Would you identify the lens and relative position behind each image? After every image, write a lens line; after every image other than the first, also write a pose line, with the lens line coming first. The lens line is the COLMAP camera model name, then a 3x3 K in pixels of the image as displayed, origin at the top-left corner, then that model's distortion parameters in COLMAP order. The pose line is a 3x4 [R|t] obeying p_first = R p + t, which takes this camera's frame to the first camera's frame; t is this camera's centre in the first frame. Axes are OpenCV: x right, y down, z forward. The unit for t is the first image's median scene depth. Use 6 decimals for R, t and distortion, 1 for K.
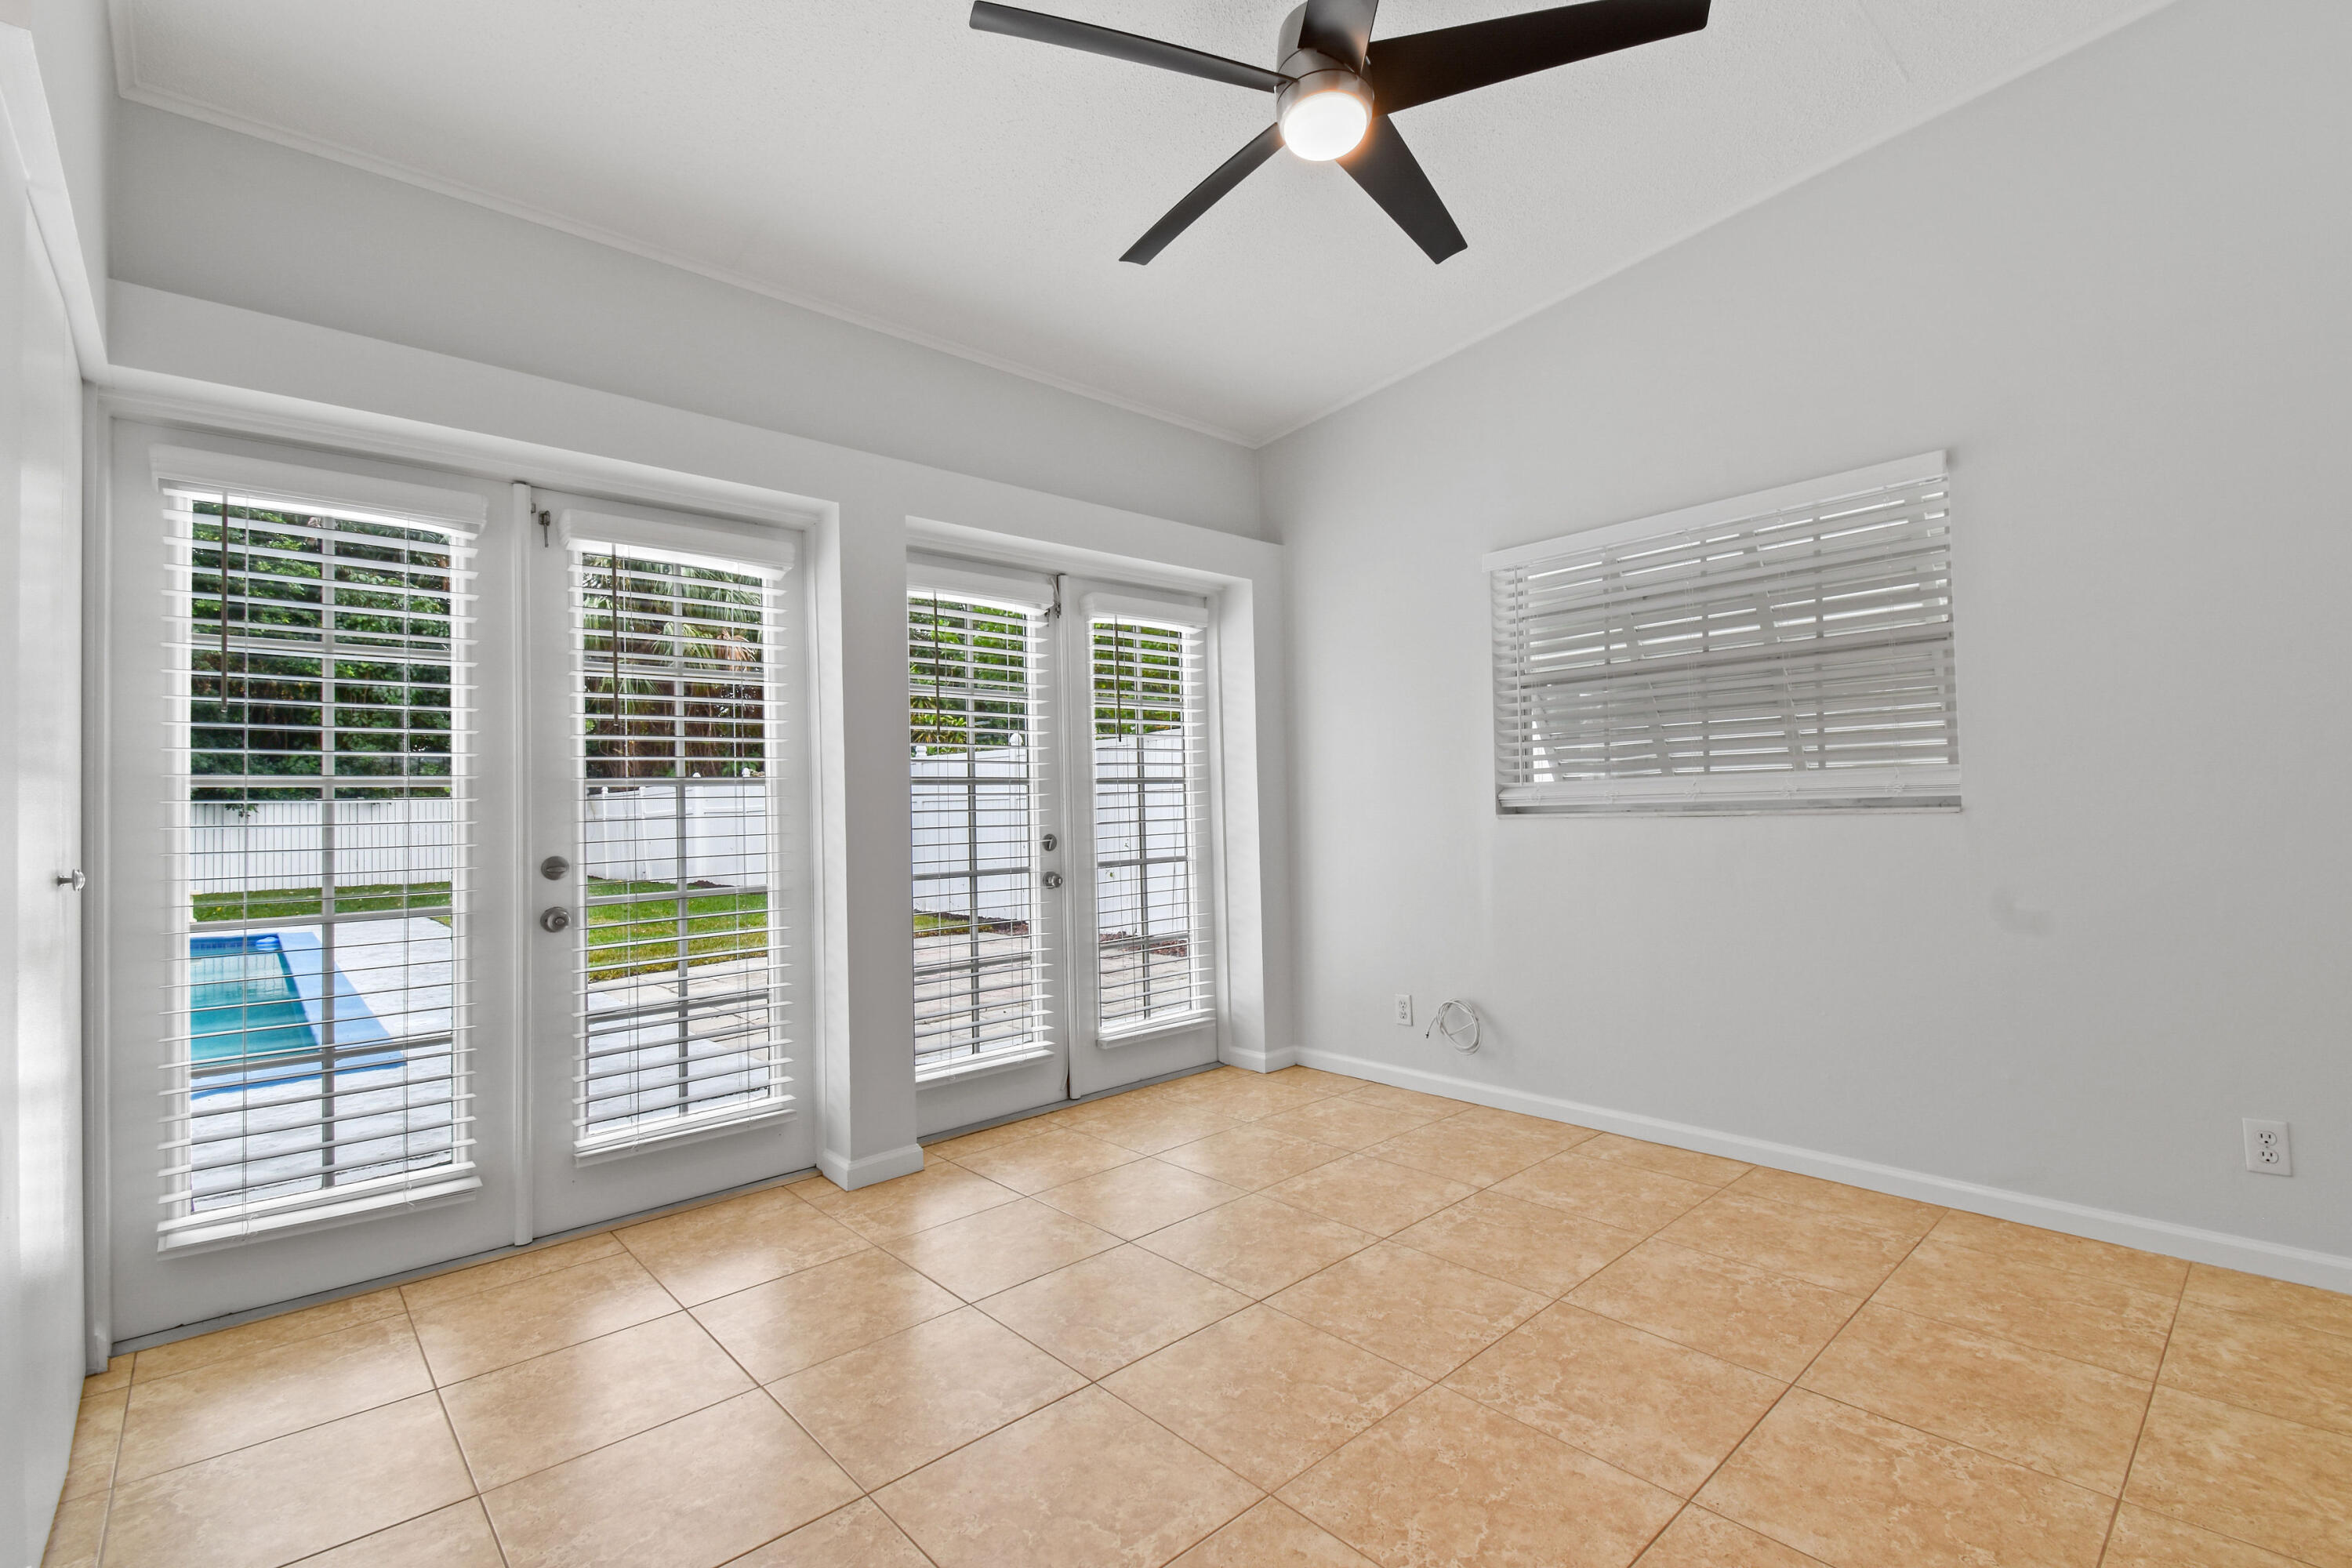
lens RADIAL K [[1032.6, 0, 1176.0], [0, 1032.6, 784.0], [0, 0, 1]] dist [0.035819, -0.000193]
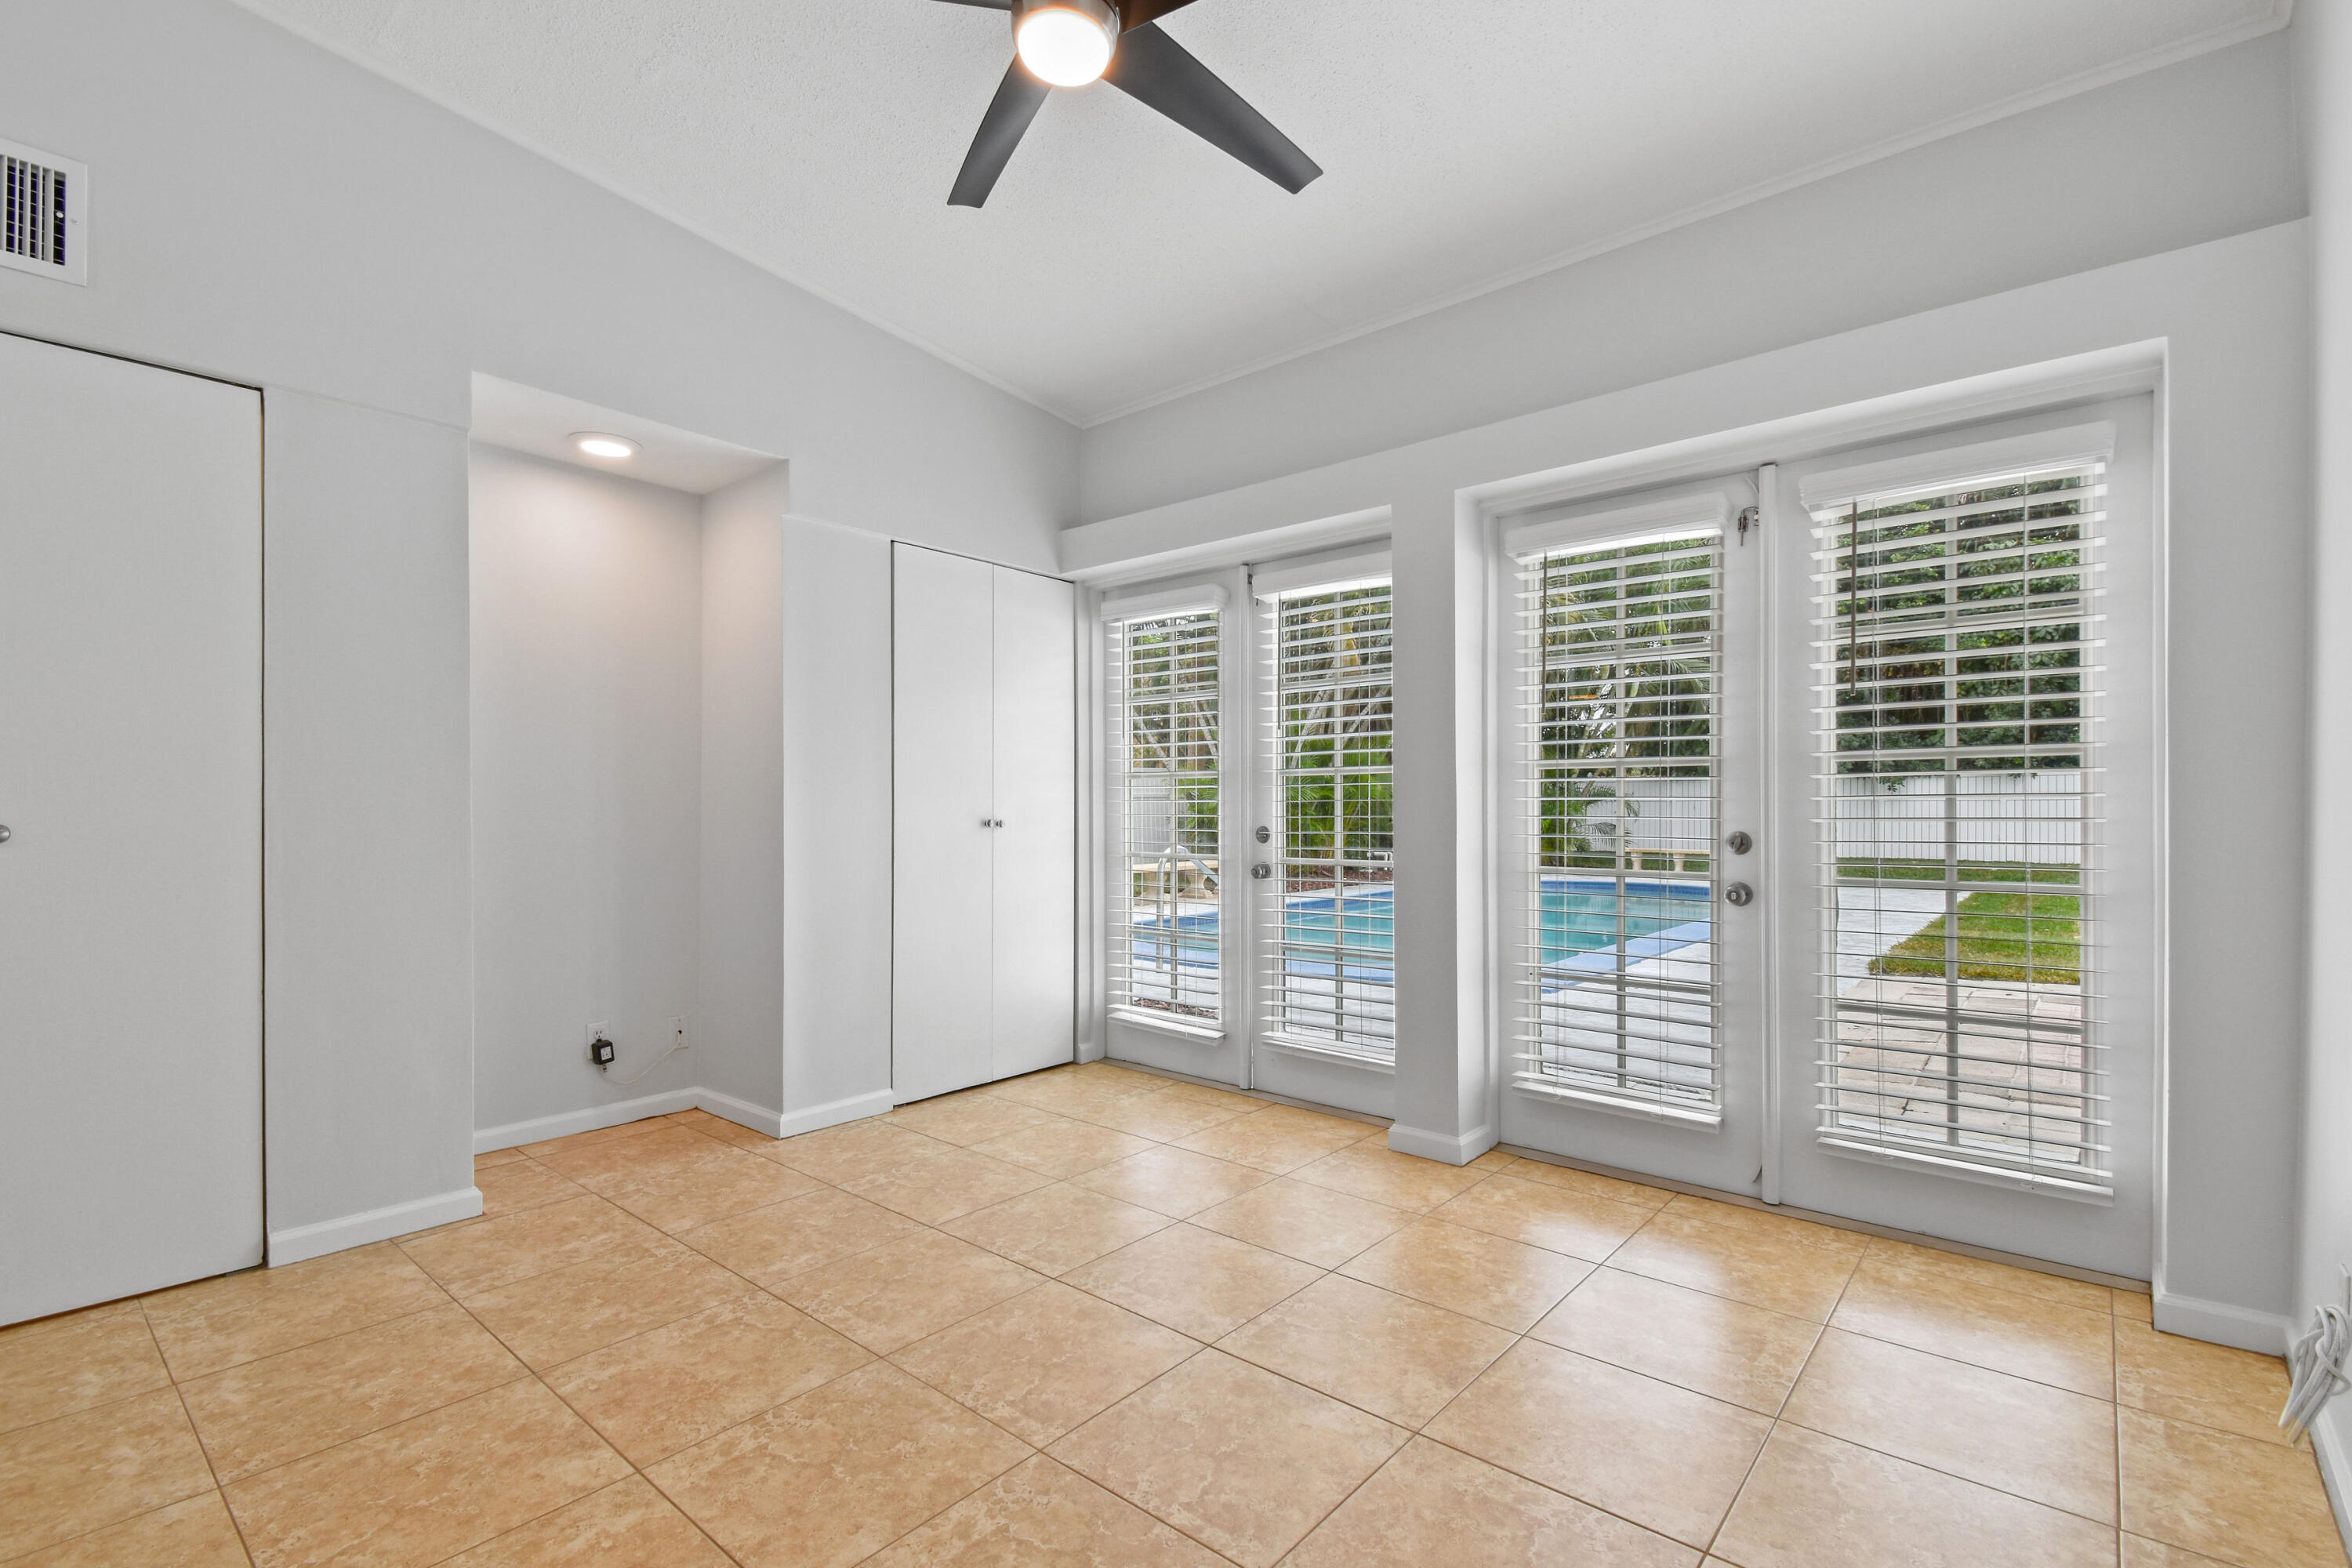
lens RADIAL K [[1062.3, 0, 1178.4], [0, 1062.3, 810.9], [0, 0, 1]] dist [-0.000523, -0.000523]
pose [[0.119933, 0.029502, -0.992344, 0.331998], [0.026724, 0.999100, 0.032933, -0.000777], [0.992422, -0.030469, 0.119037, 0.297414]]
